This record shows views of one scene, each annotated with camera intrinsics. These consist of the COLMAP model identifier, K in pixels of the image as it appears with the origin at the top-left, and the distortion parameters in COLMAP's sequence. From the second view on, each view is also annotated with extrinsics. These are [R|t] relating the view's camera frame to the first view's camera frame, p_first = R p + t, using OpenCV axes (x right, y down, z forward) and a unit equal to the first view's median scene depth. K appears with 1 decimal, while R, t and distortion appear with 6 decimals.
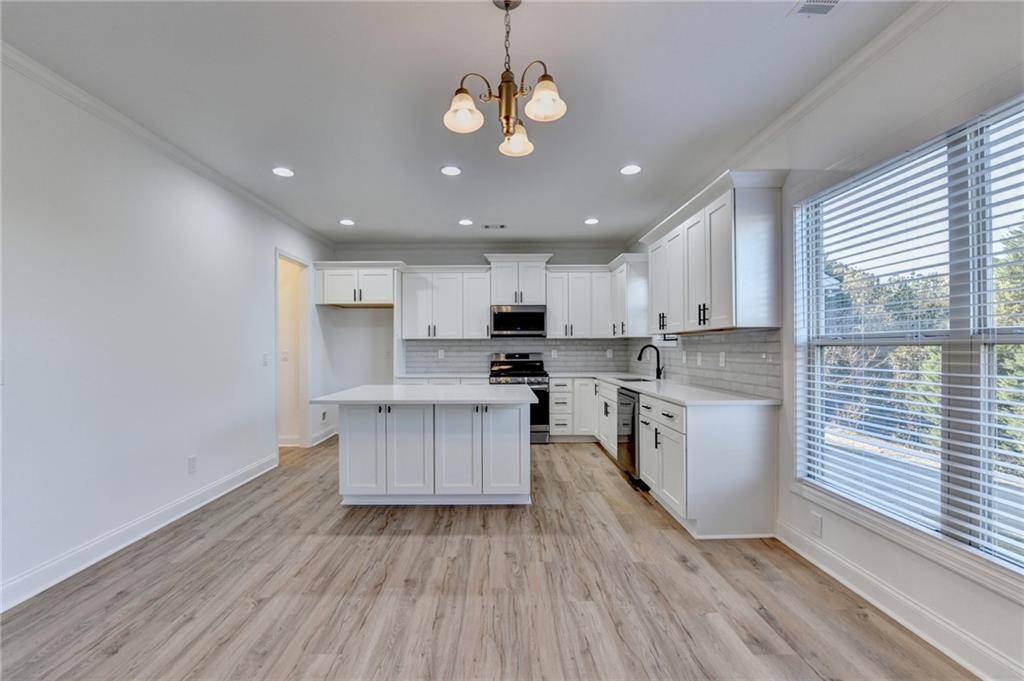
lens RADIAL K [[431.2, 0, 498.1], [0, 431.2, 351.7], [0, 0, 1]] dist [-0.014804, -0.000241]
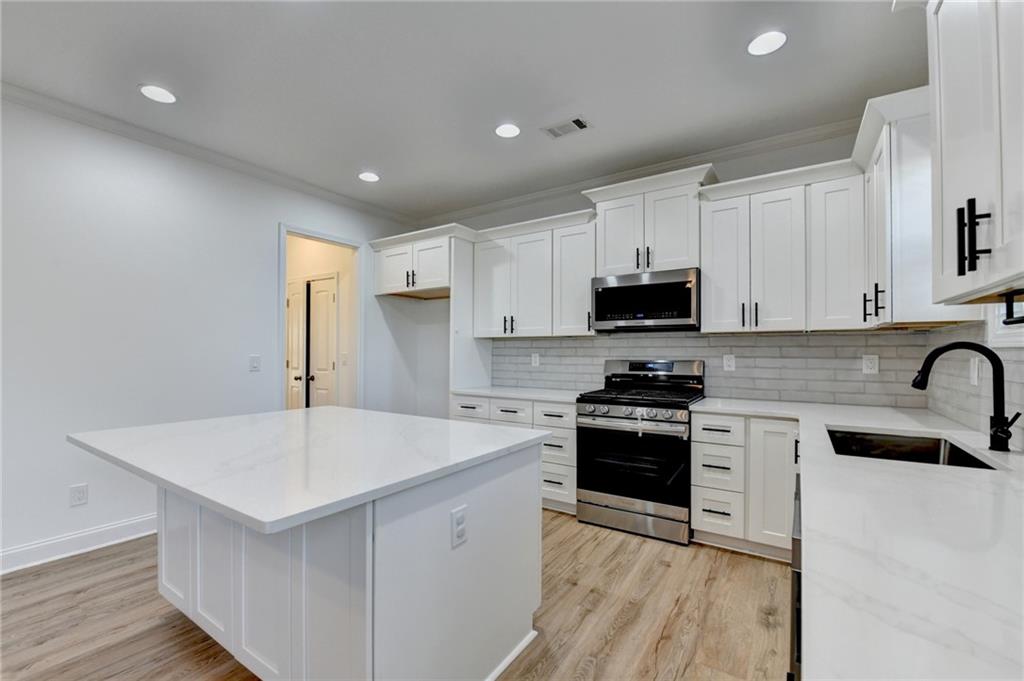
lens RADIAL K [[431.2, 0, 498.1], [0, 431.2, 351.7], [0, 0, 1]] dist [-0.014804, -0.000241]
pose [[0.822553, 0.004161, -0.568673, 0.248470], [-0.010687, 0.999910, -0.008143, -0.001861], [0.568588, 0.012776, 0.822524, 0.544201]]
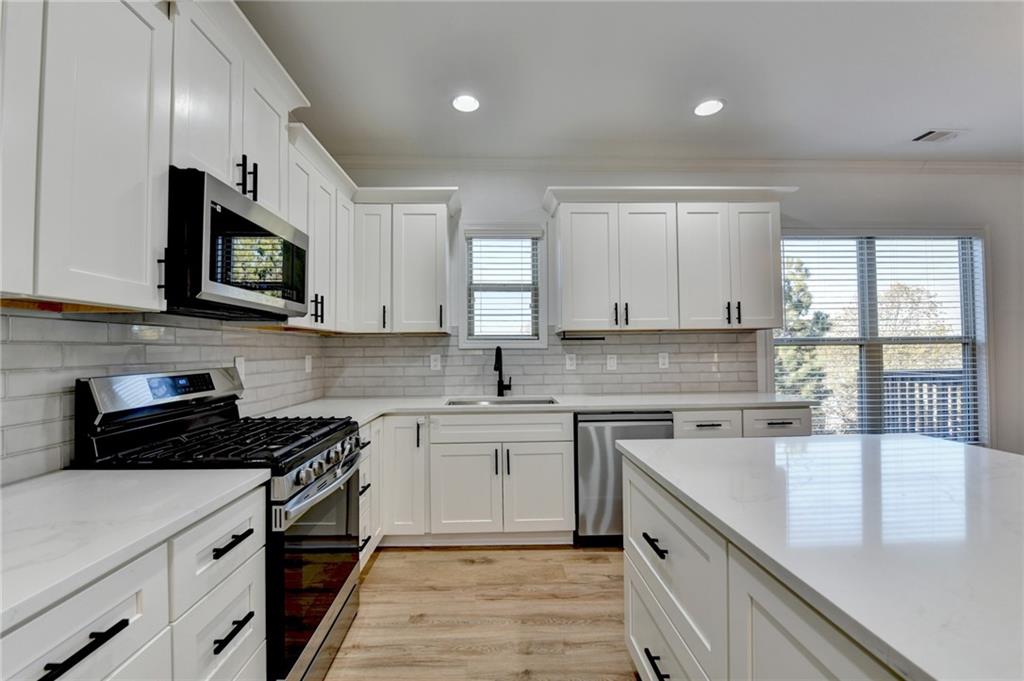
lens RADIAL K [[428.3, 0, 509.9], [0, 428.3, 345.4], [0, 0, 1]] dist [-0.014169, -0.000248]
pose [[-0.033731, 0.013336, 0.999342, -0.294724], [0.020025, 0.999719, -0.012665, -0.007881], [-0.999230, 0.019585, -0.033989, 1.006716]]
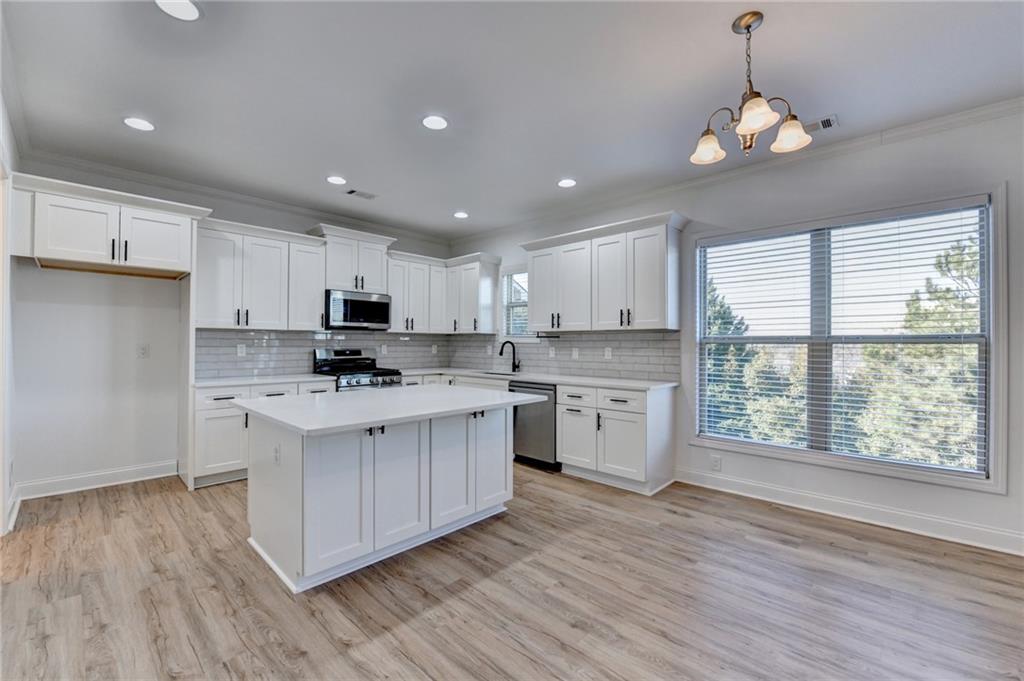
lens RADIAL K [[428.3, 0, 509.9], [0, 428.3, 345.4], [0, 0, 1]] dist [-0.014169, -0.000248]
pose [[0.688143, 0.003882, 0.725565, -0.429606], [-0.000570, 0.999988, -0.004810, 0.000417], [-0.725575, 0.002896, 0.688137, 0.254003]]
